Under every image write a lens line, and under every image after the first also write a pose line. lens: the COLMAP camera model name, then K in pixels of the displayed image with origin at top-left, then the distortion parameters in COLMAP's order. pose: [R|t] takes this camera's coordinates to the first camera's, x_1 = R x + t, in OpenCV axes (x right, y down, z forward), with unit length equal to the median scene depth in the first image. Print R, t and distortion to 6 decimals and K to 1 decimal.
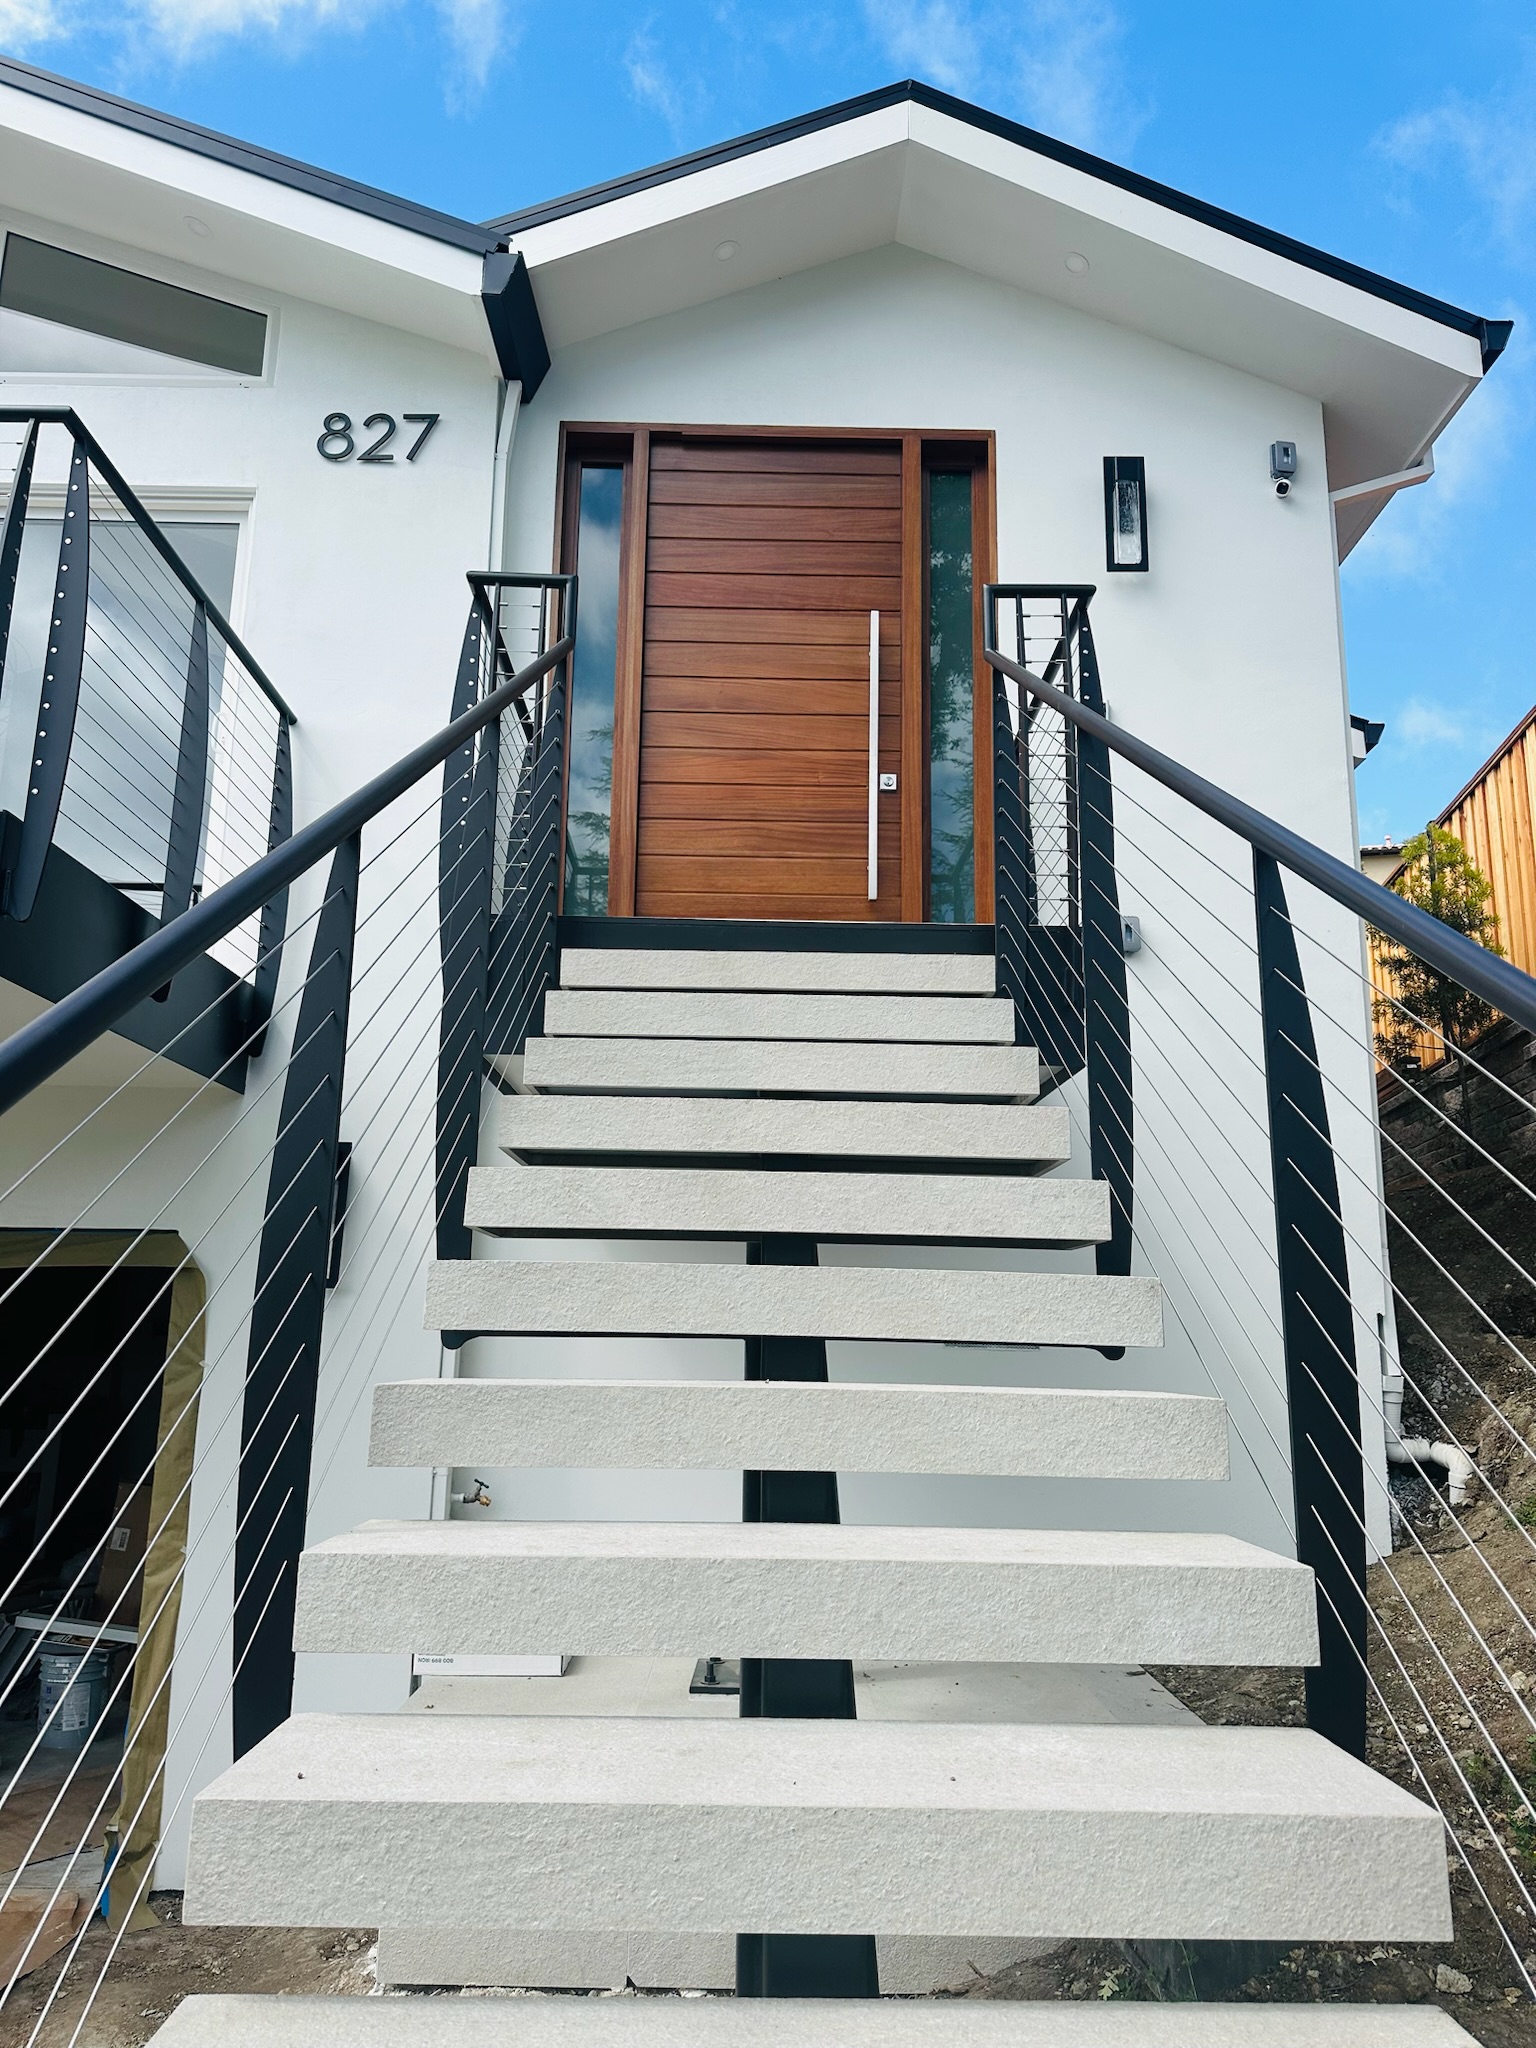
lens RADIAL K [[1440.8, 0, 768.0], [0, 1440.8, 1024.0], [0, 0, 1]] dist [0.148375, -0.217026]
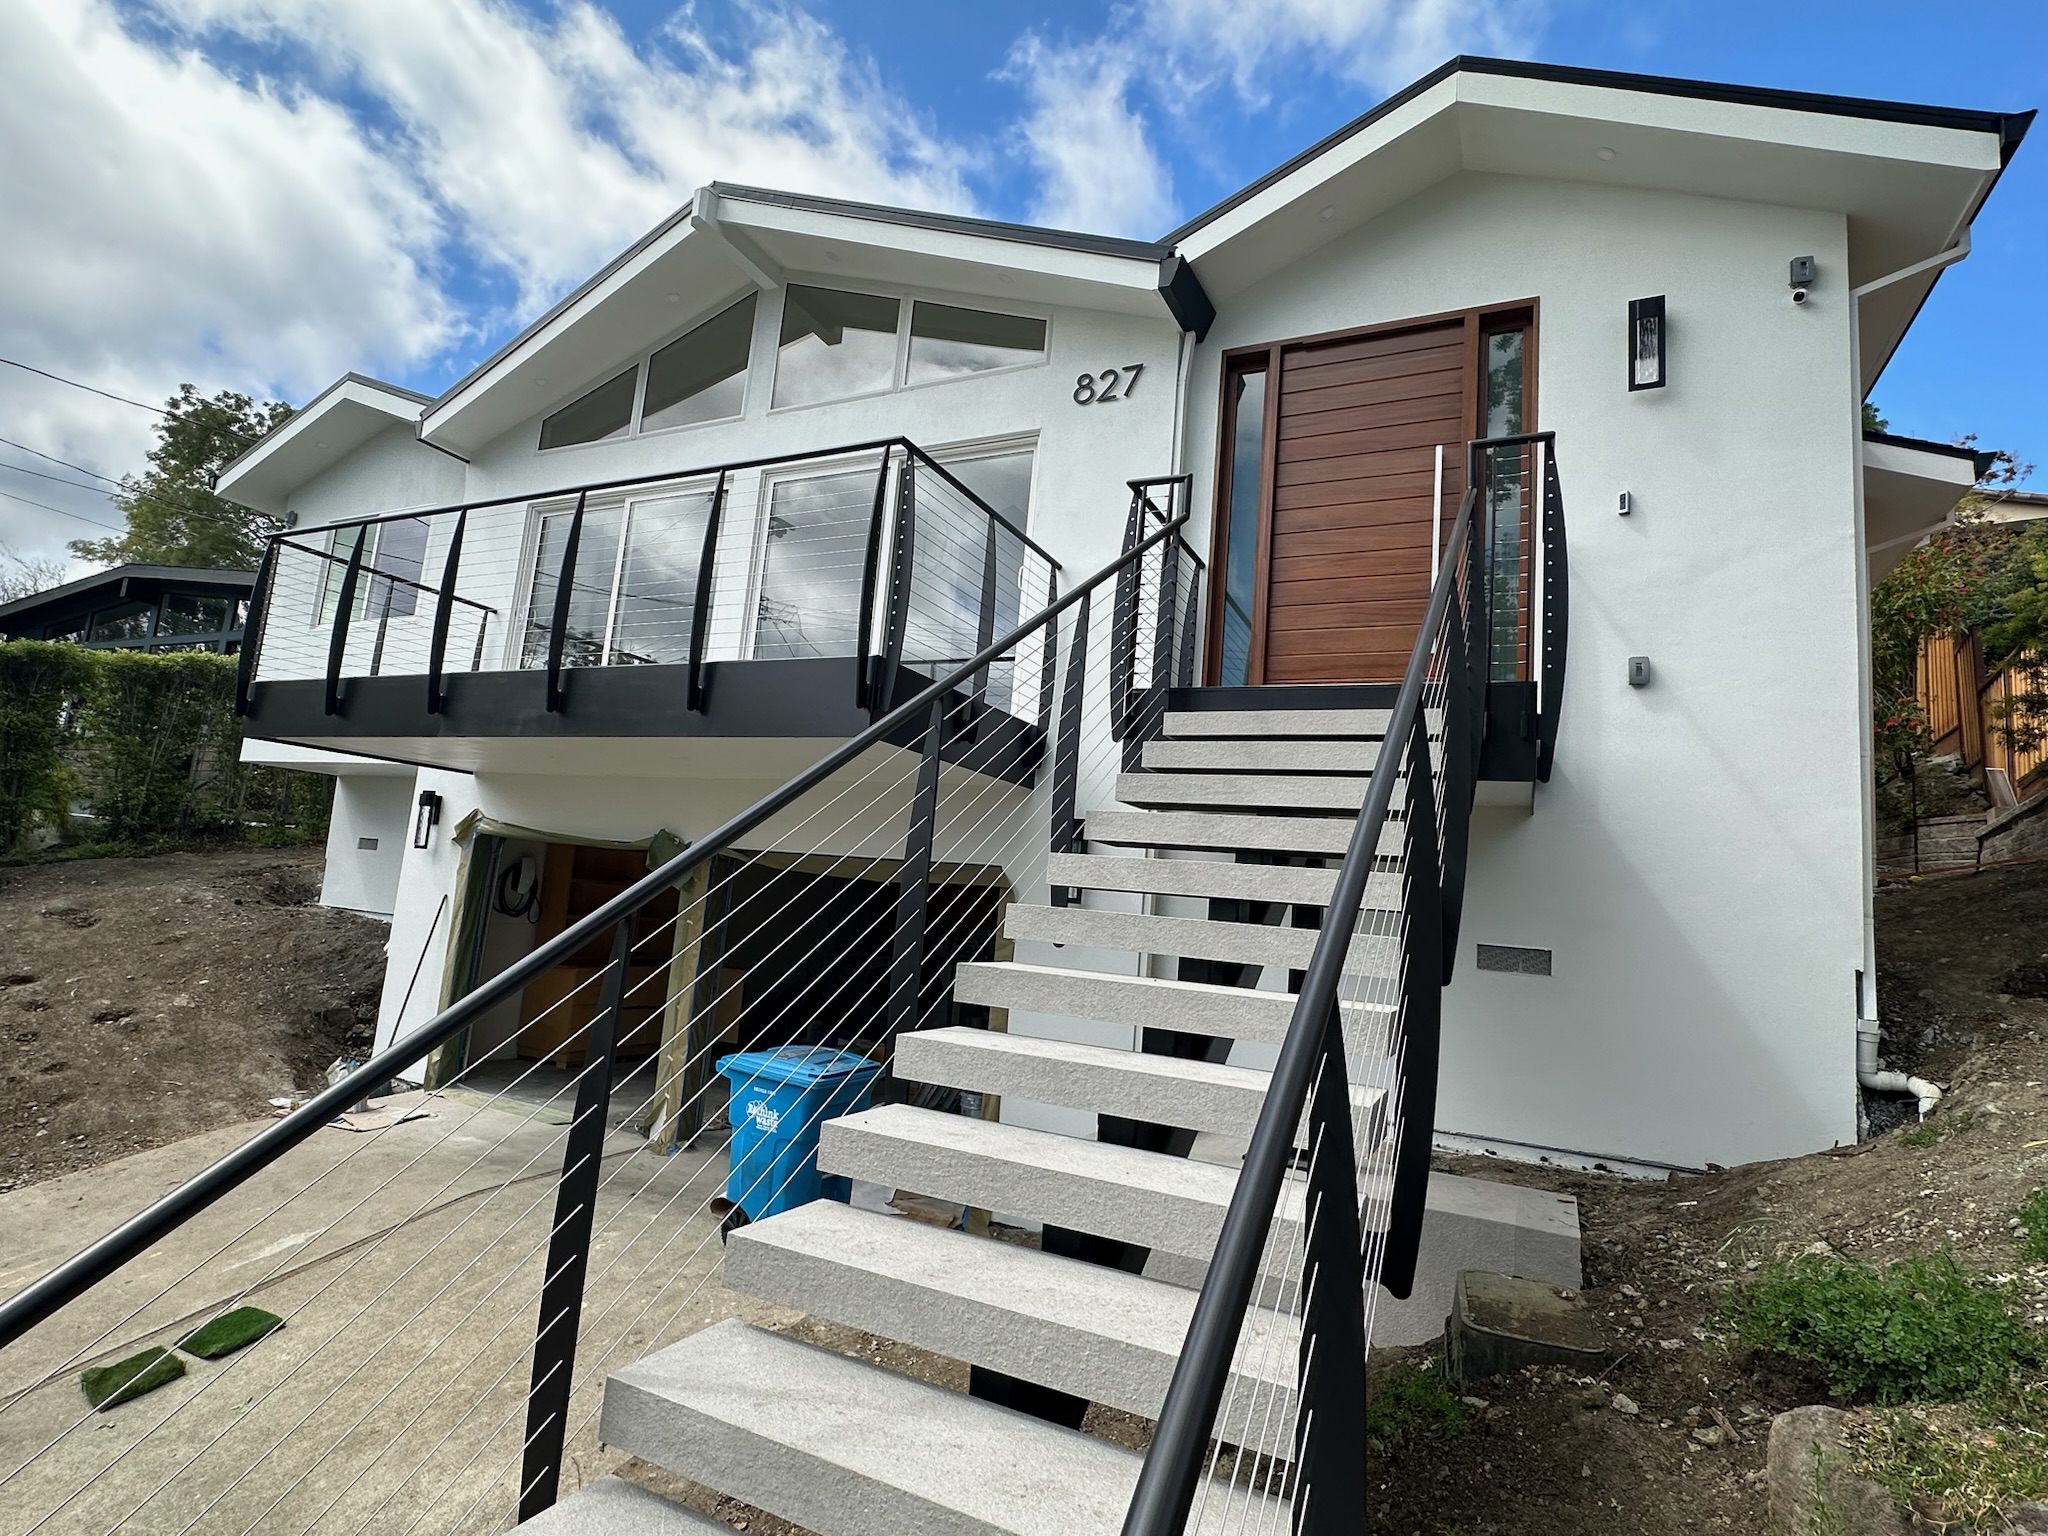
lens RADIAL K [[1028.8, 0, 1028.2], [0, 1028.8, 781.5], [0, 0, 1]] dist [0.017825, -0.000875]
pose [[0.894189, 0.003679, -0.447675, 0.167870], [0.027323, 0.997654, 0.062774, -0.035270], [0.446855, -0.068364, 0.891990, -0.084917]]
